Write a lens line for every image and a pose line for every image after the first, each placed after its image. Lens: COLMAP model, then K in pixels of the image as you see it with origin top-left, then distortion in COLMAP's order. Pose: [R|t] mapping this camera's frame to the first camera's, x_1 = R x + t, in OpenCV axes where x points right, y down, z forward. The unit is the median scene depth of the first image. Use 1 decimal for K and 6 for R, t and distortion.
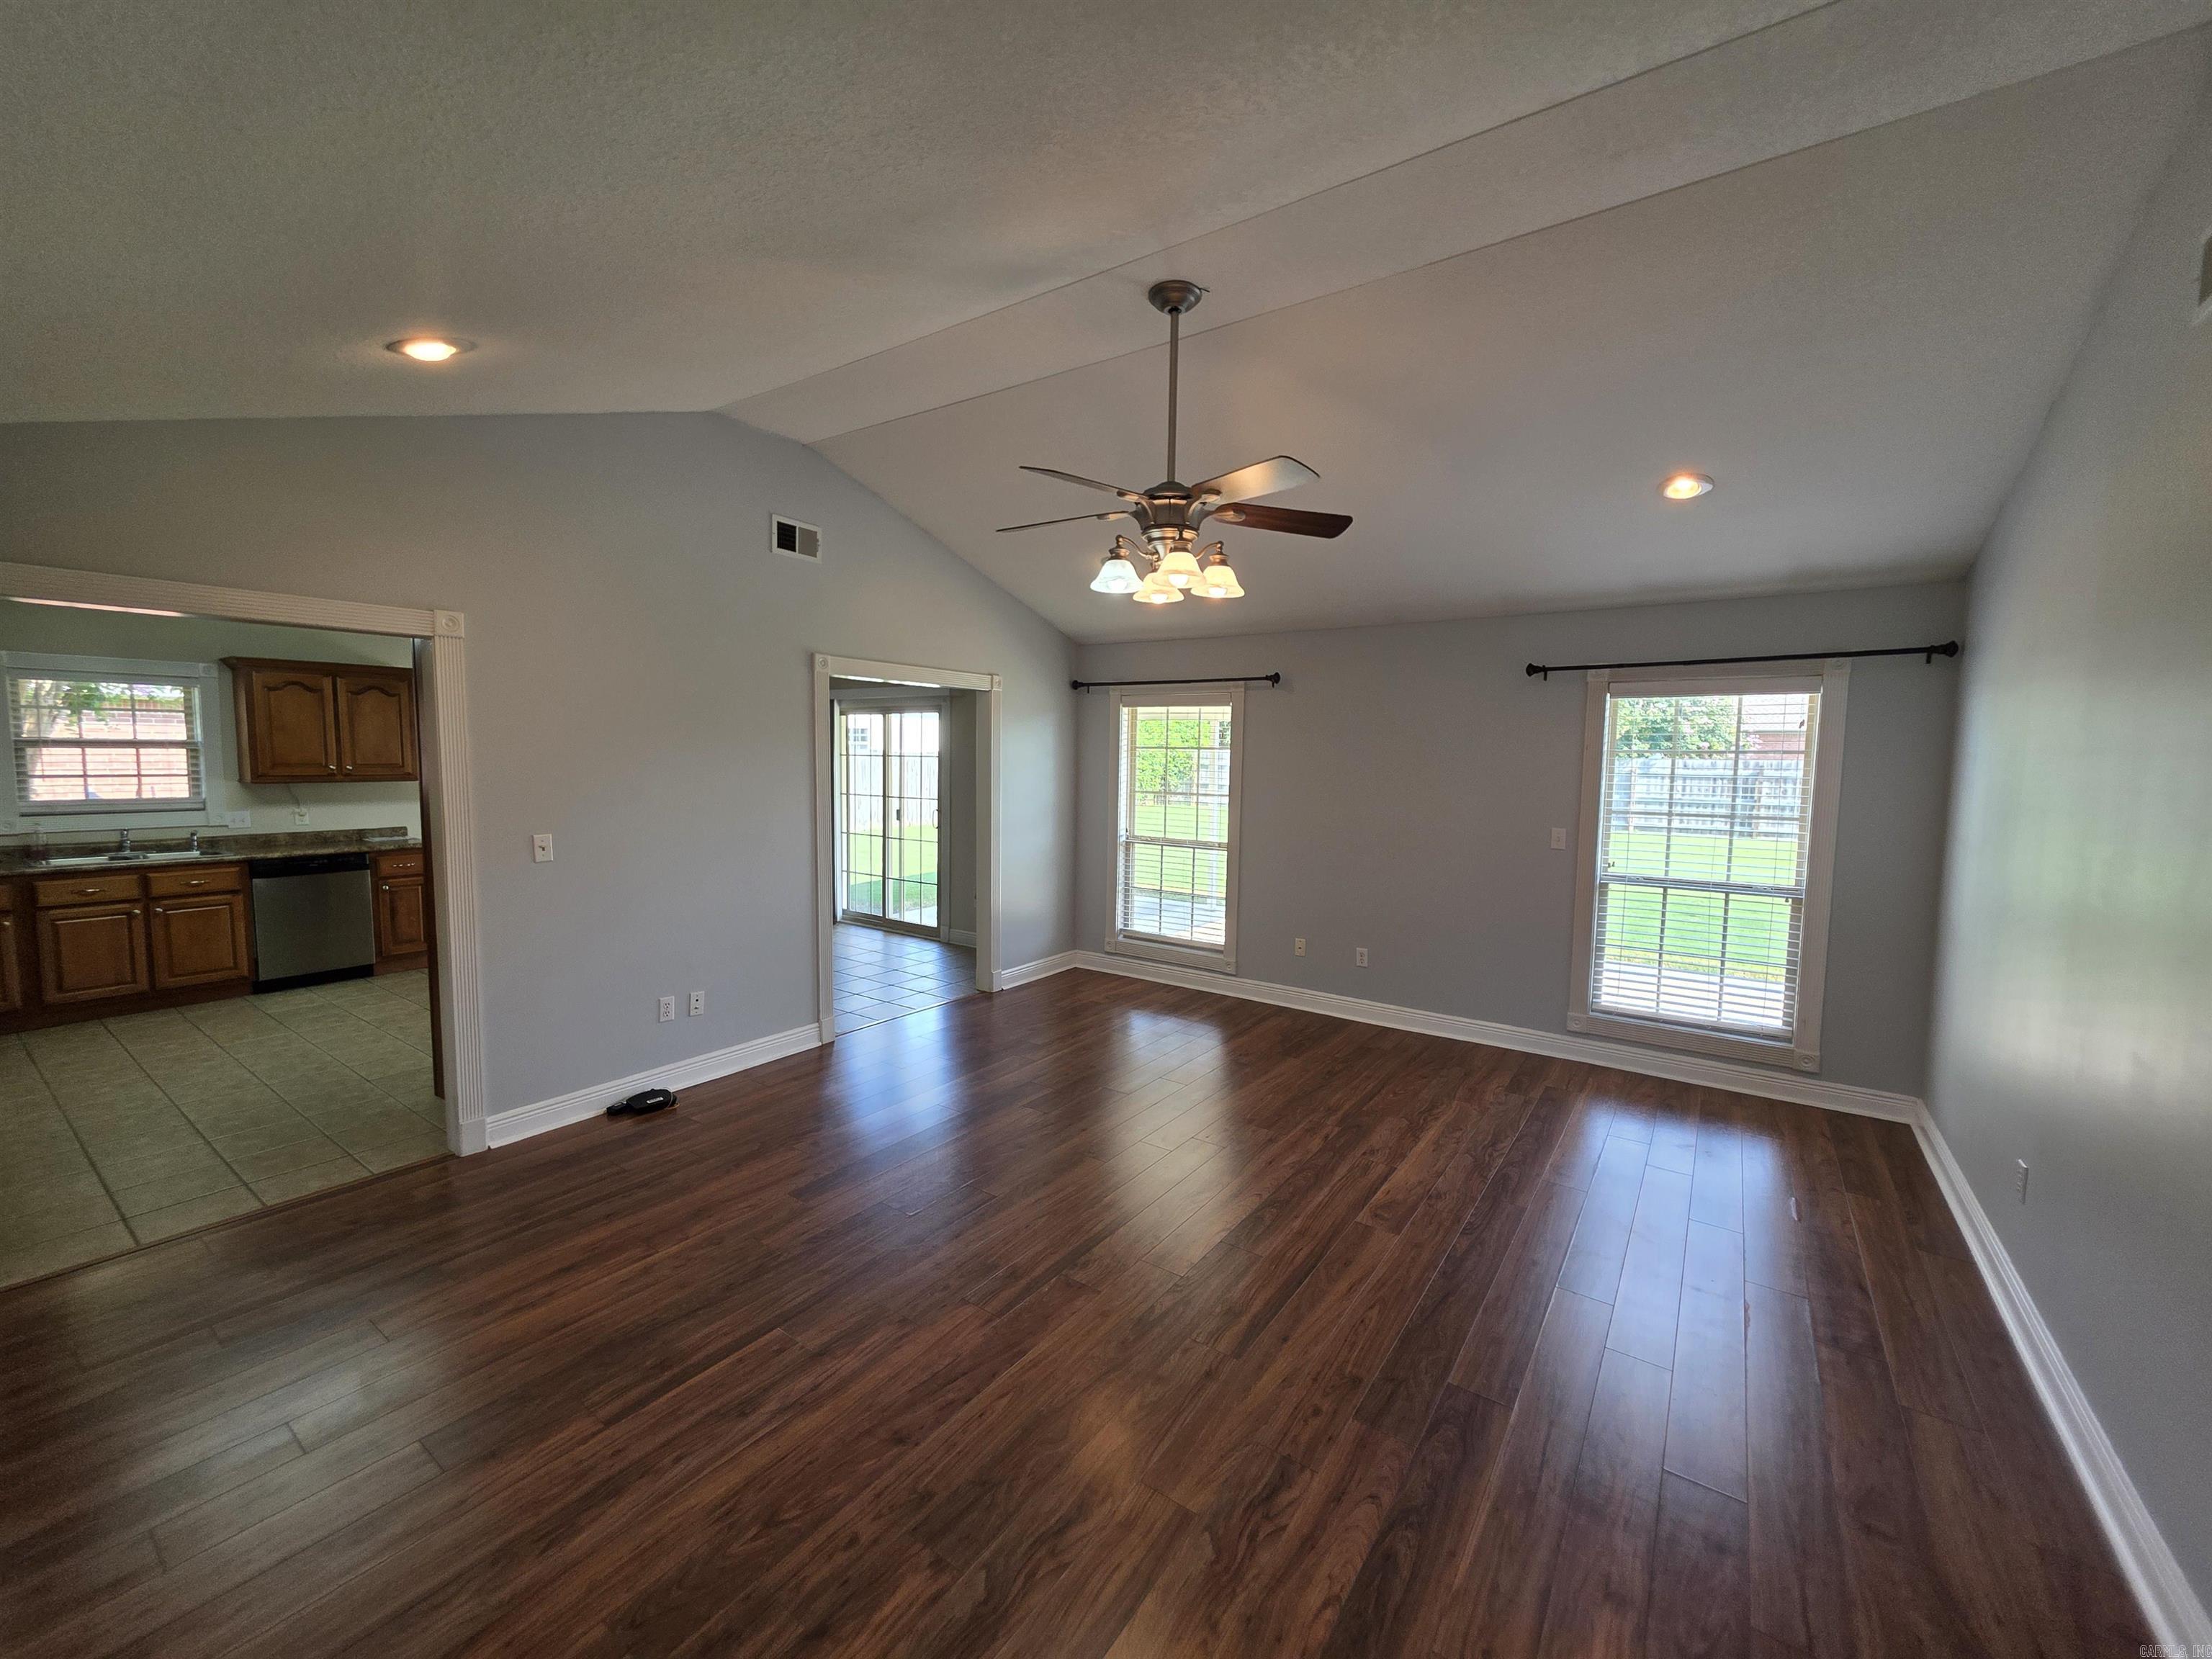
lens RADIAL K [[887.1, 0, 1100.6], [0, 887.1, 826.7], [0, 0, 1]] dist [0.004457, -0.001381]
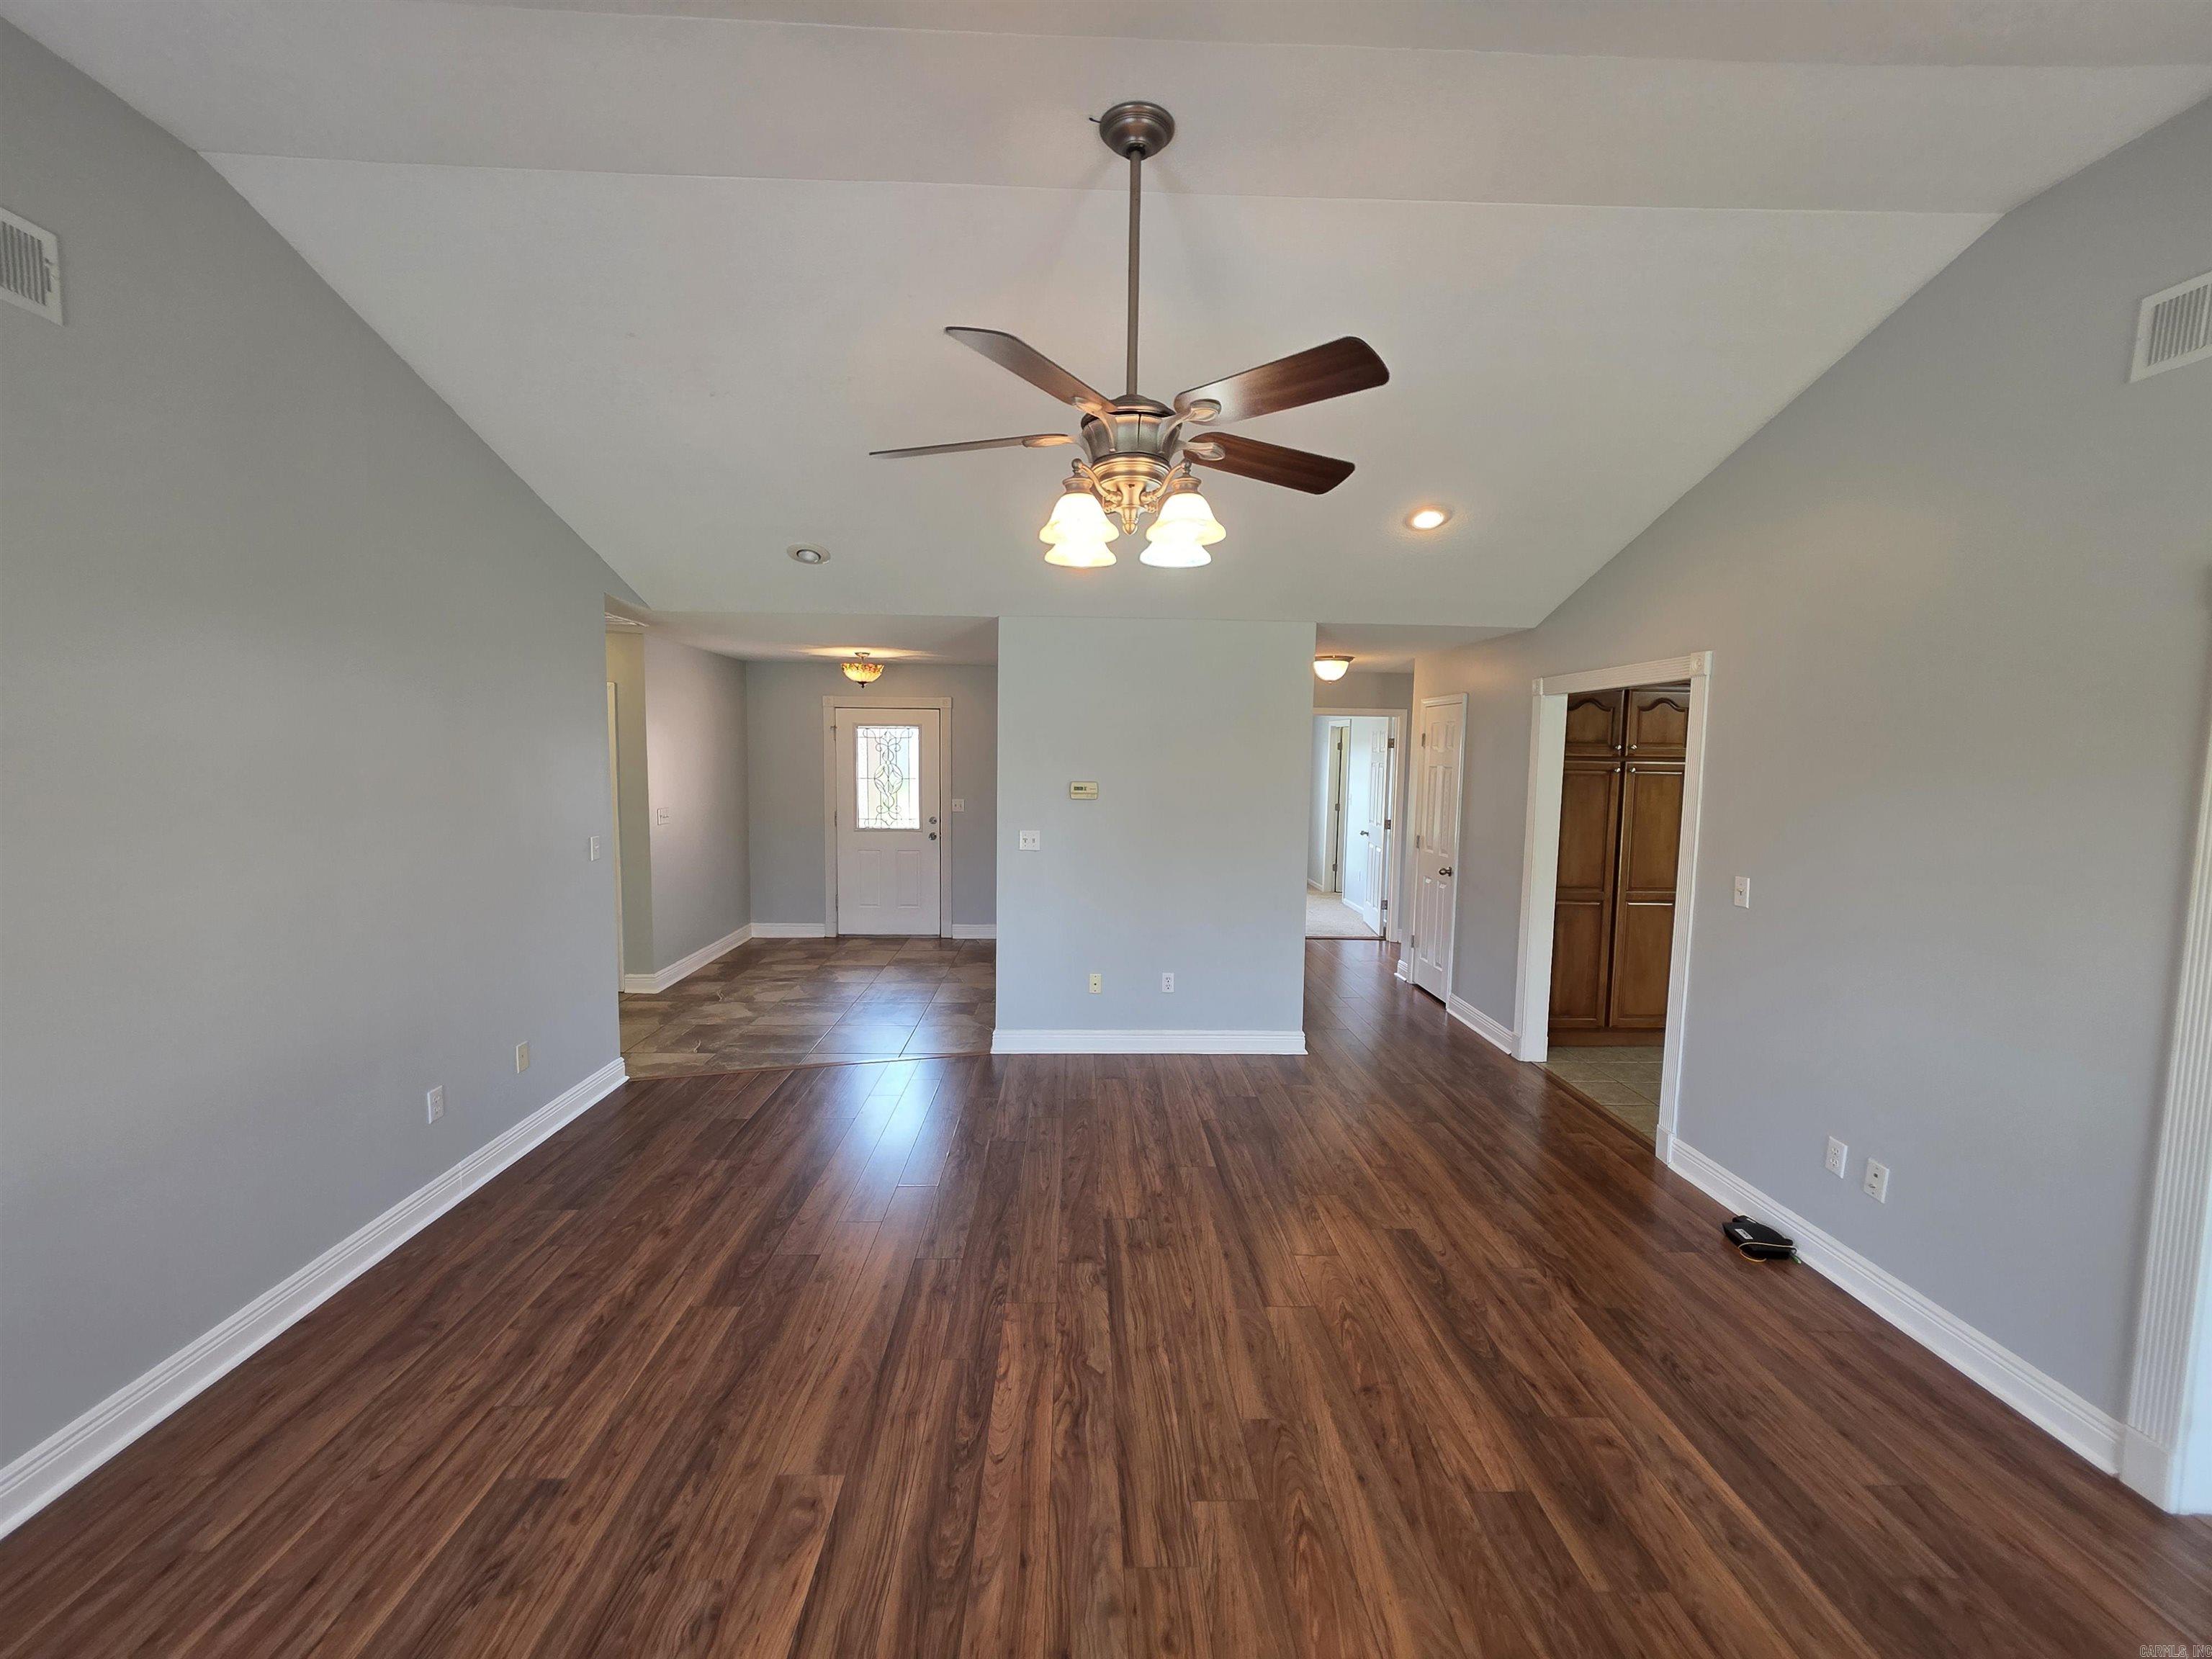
lens RADIAL K [[887.1, 0, 1111.3], [0, 887.1, 831.7], [0, 0, 1]] dist [0.004457, -0.001381]
pose [[-0.791540, 0.027875, -0.610481, 0.530527], [-0.077422, 0.986336, 0.145421, -0.145382], [0.606193, 0.162371, -0.778566, 1.590752]]
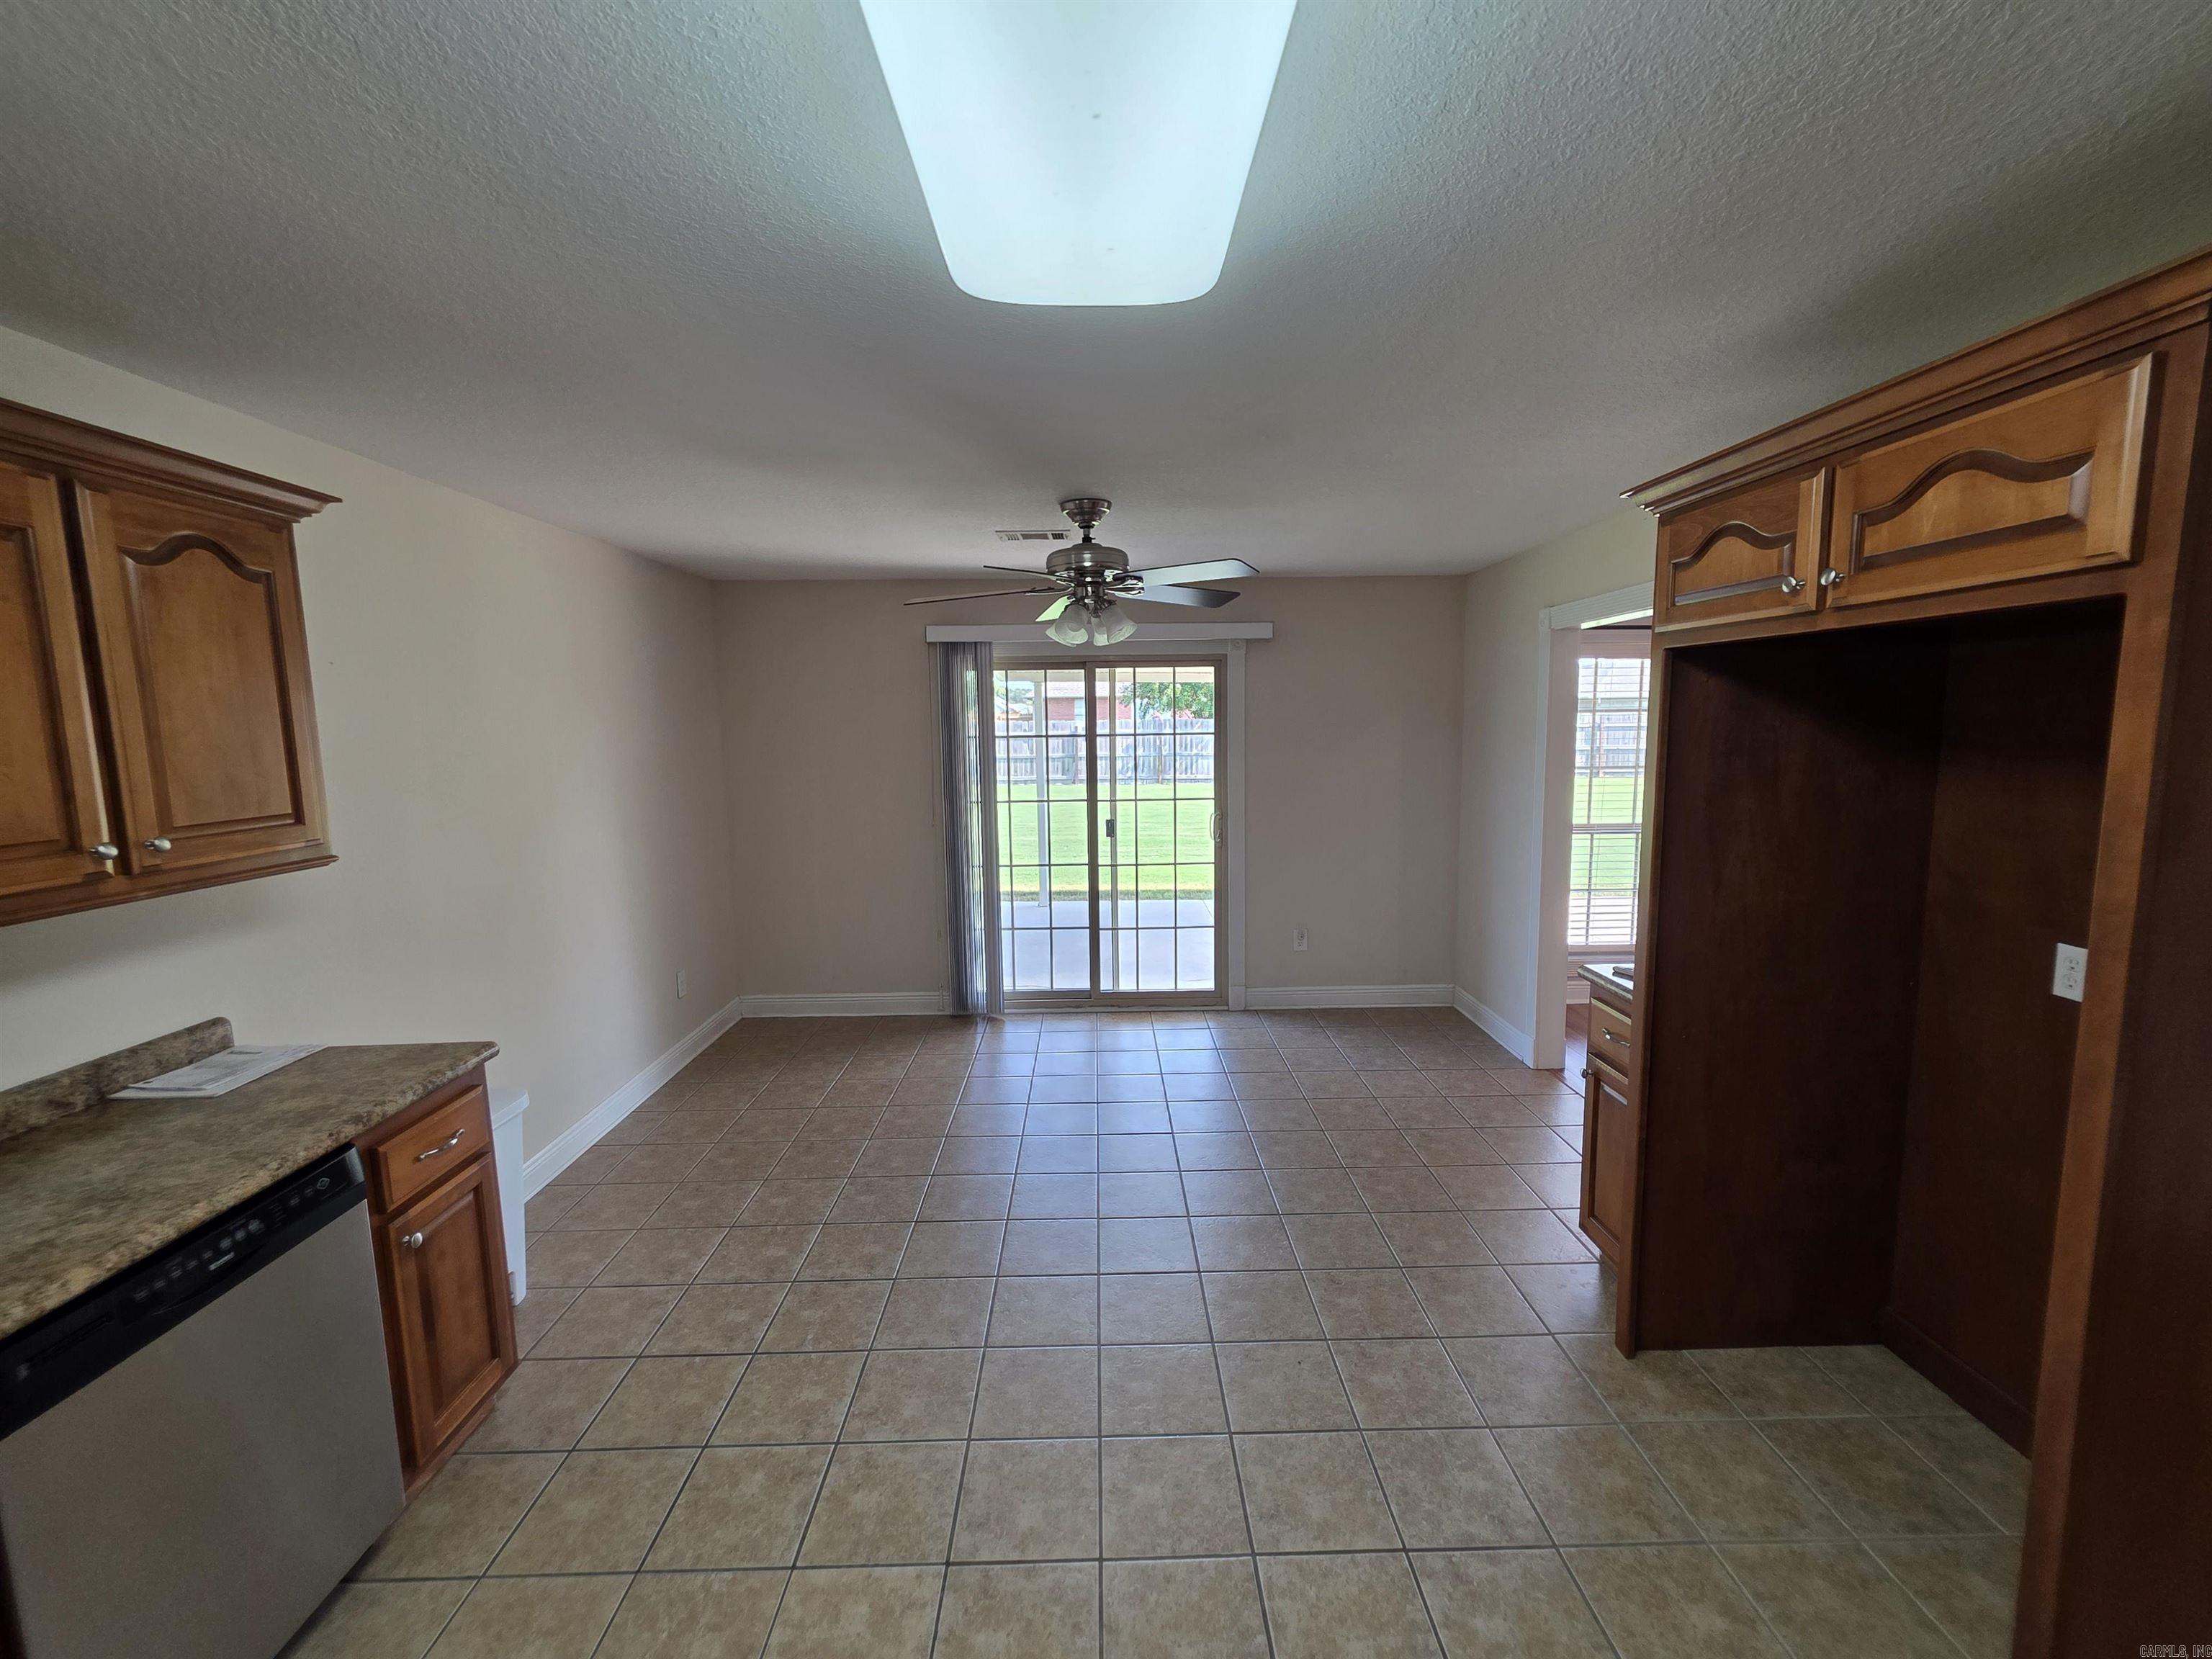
lens RADIAL K [[887.1, 0, 1110.4], [0, 887.1, 834.2], [0, 0, 1]] dist [0.004457, -0.001381]
pose [[0.803550, -0.100396, 0.586709, -0.813381], [0.076390, 0.994916, 0.065625, -0.069012], [-0.590315, -0.007915, 0.807134, 0.657896]]
